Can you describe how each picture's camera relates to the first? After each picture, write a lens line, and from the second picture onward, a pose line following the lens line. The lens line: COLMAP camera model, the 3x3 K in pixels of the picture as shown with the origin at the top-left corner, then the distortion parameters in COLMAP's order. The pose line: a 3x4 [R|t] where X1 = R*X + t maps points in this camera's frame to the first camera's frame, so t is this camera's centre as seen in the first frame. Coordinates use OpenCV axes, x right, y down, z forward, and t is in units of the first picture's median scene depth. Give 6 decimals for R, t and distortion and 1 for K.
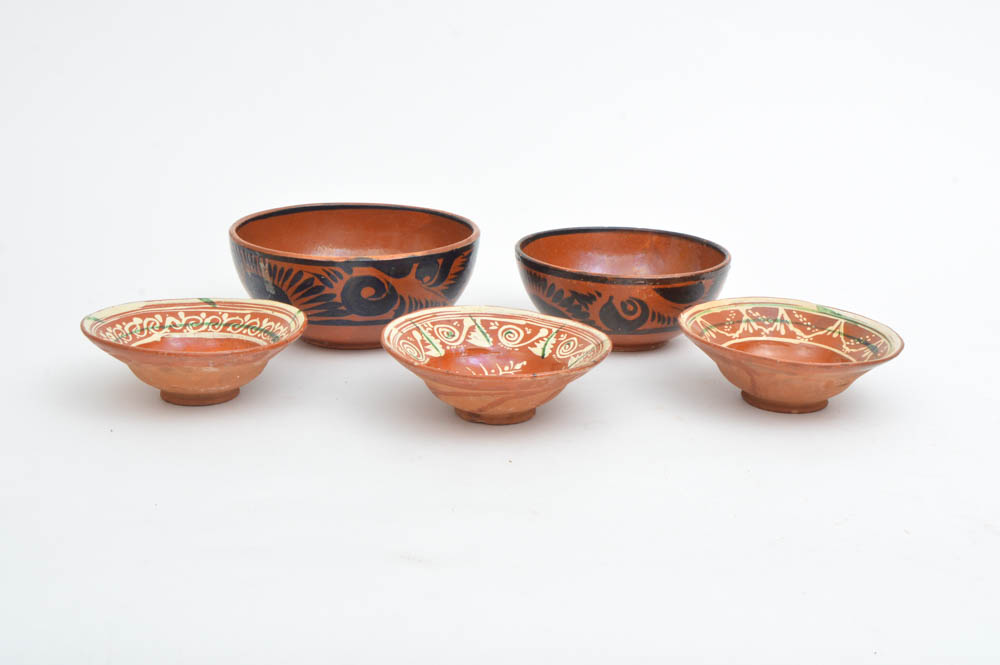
lens RADIAL K [[1480.7, 0, 500.8], [0, 1480.7, 332.8], [0, 0, 1]] dist [0.016166, 0.000000]
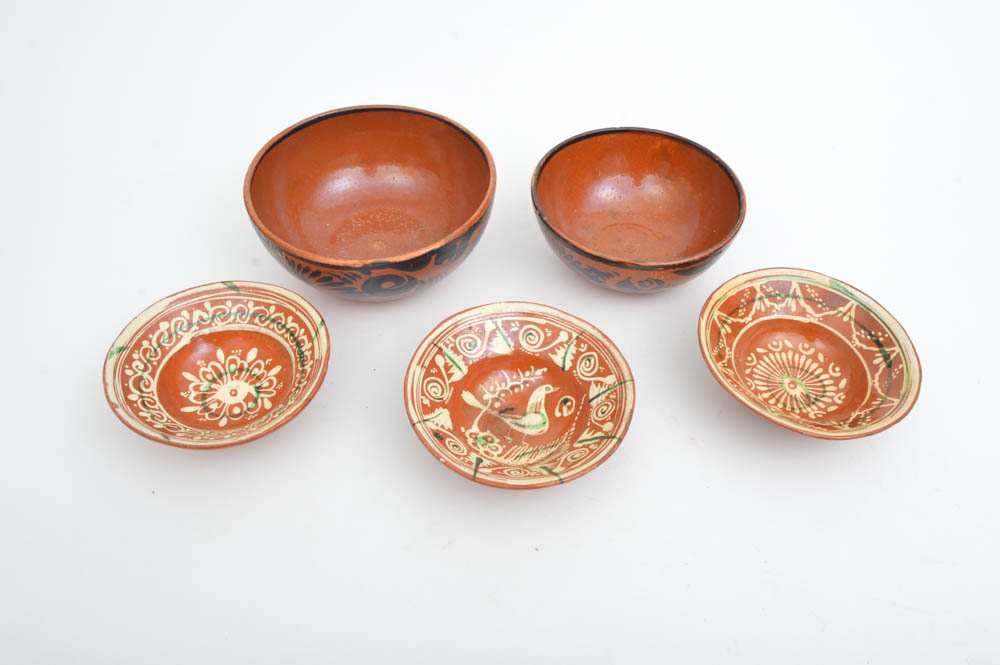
lens RADIAL K [[867.6, 0, 497.8], [0, 867.6, 332.3], [0, 0, 1]] dist [-0.006583, 0.004509]
pose [[0.999850, -0.017314, -0.000527, -0.015818], [0.014850, 0.841043, 0.540764, -0.320866], [-0.008919, -0.540691, 0.841174, 0.492276]]
